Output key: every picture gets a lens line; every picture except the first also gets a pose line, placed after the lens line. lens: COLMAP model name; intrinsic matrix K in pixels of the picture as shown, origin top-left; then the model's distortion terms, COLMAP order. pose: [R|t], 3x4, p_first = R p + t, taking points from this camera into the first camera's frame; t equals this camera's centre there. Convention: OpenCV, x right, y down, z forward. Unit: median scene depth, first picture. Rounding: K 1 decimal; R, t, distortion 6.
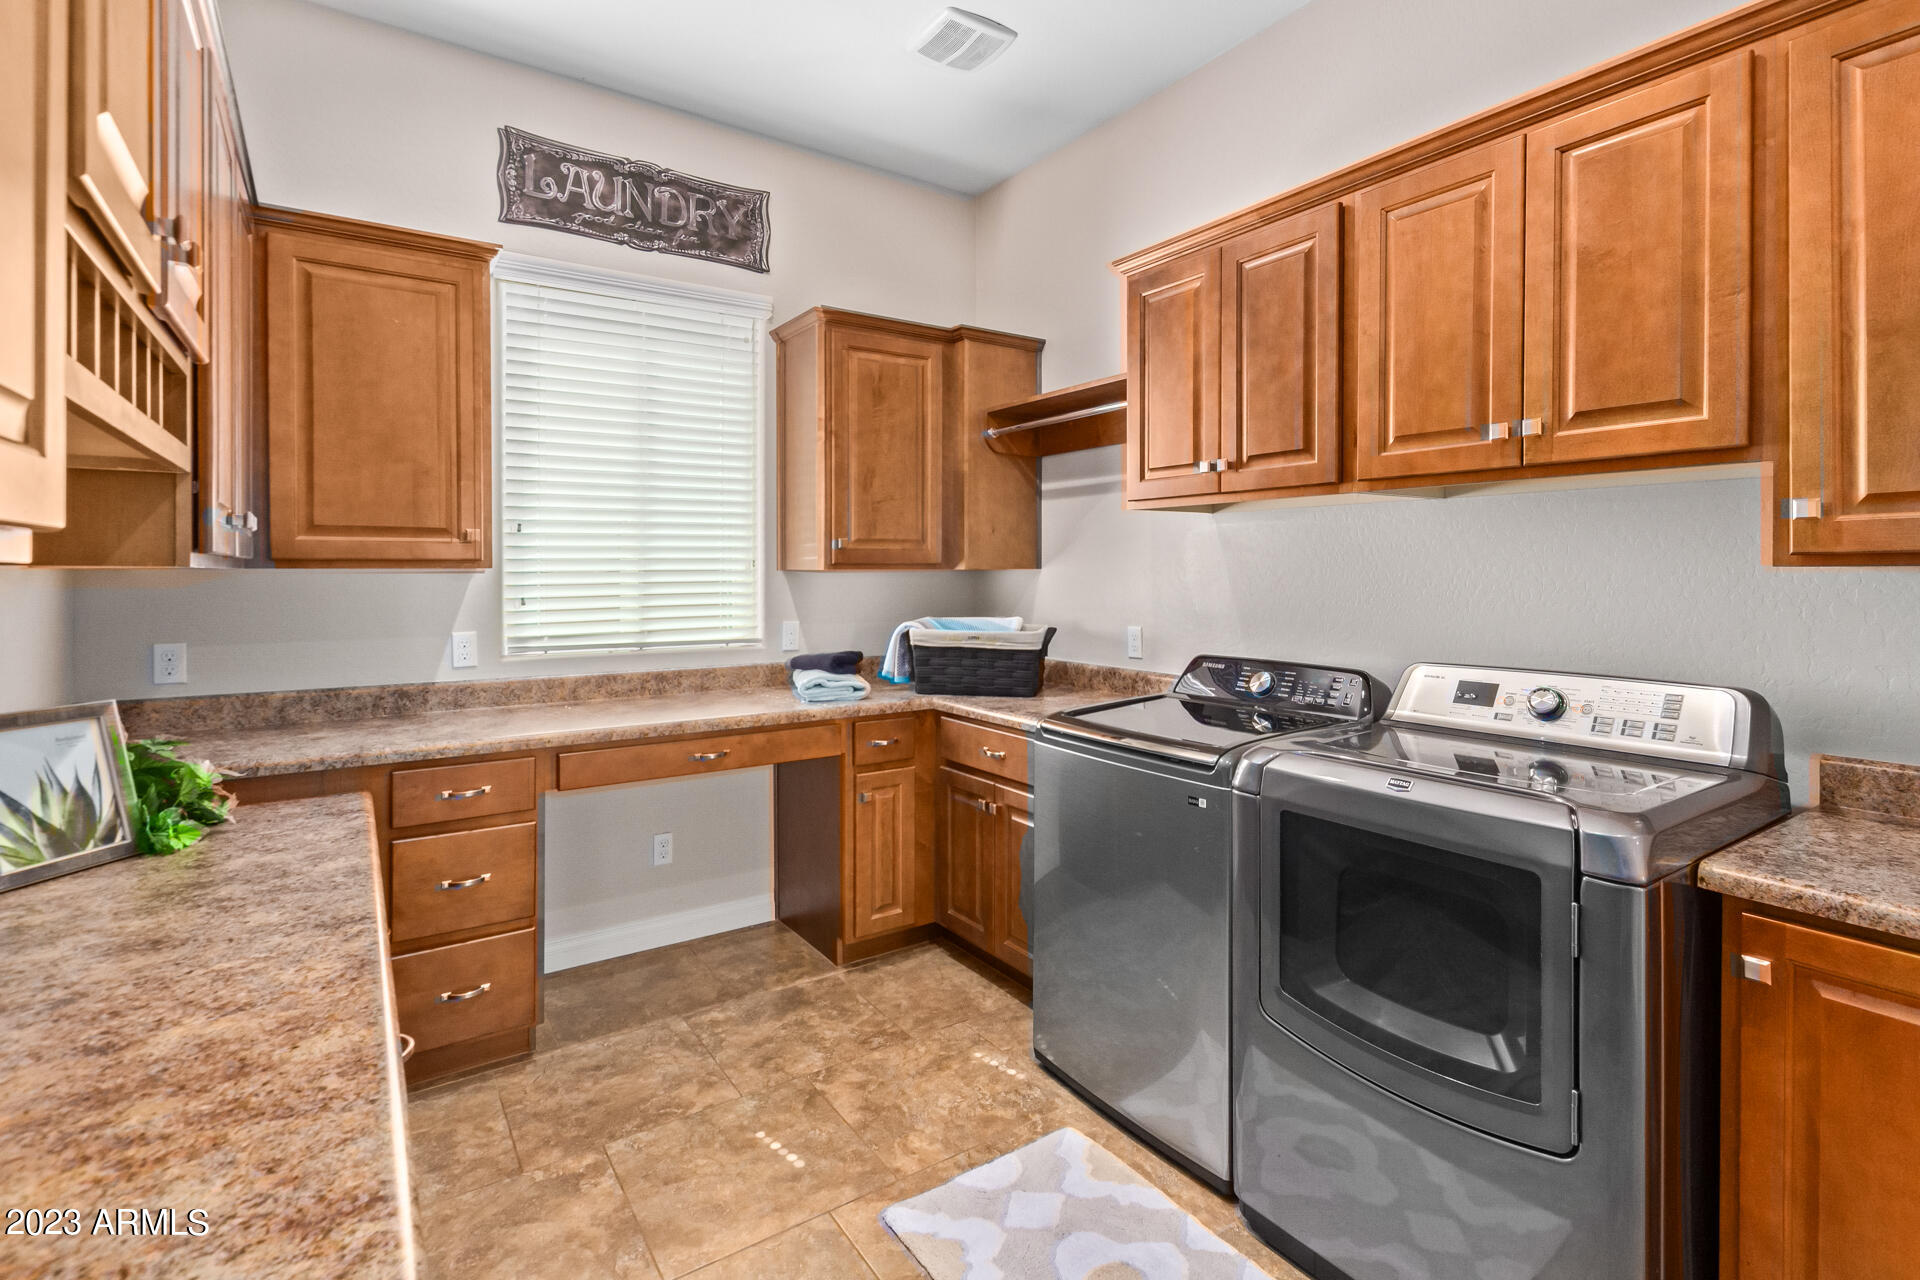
lens RADIAL K [[894.6, 0, 936.9], [0, 894.6, 572.8], [0, 0, 1]] dist [0.006240, 0.001144]
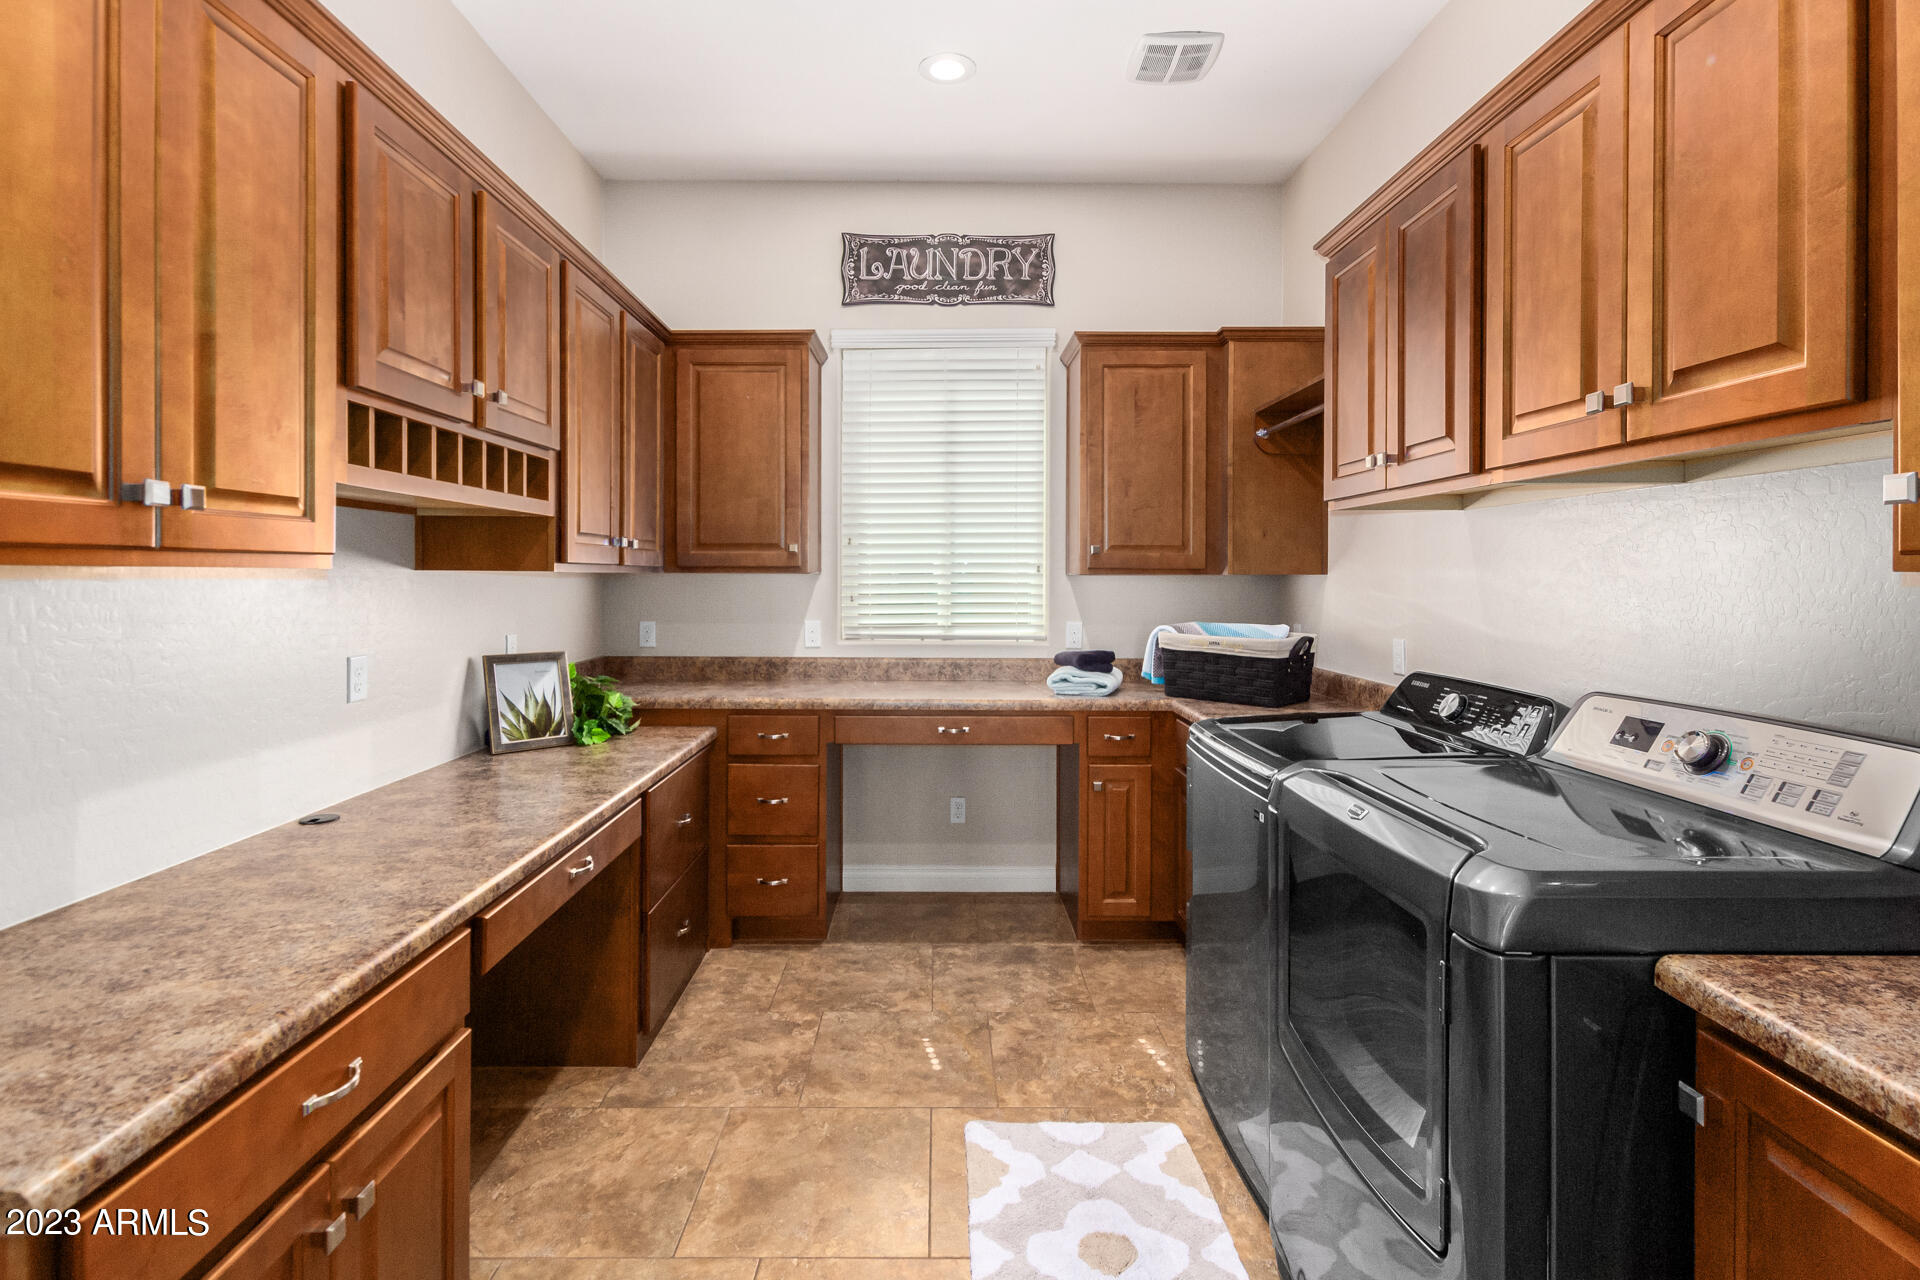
lens RADIAL K [[894.6, 0, 934.5], [0, 894.6, 578.5], [0, 0, 1]] dist [0.006240, 0.001144]
pose [[0.827174, 0.004939, -0.561924, 0.410965], [-0.004168, 0.999988, 0.002654, -0.000729], [0.561930, 0.000146, 0.827185, 0.005607]]
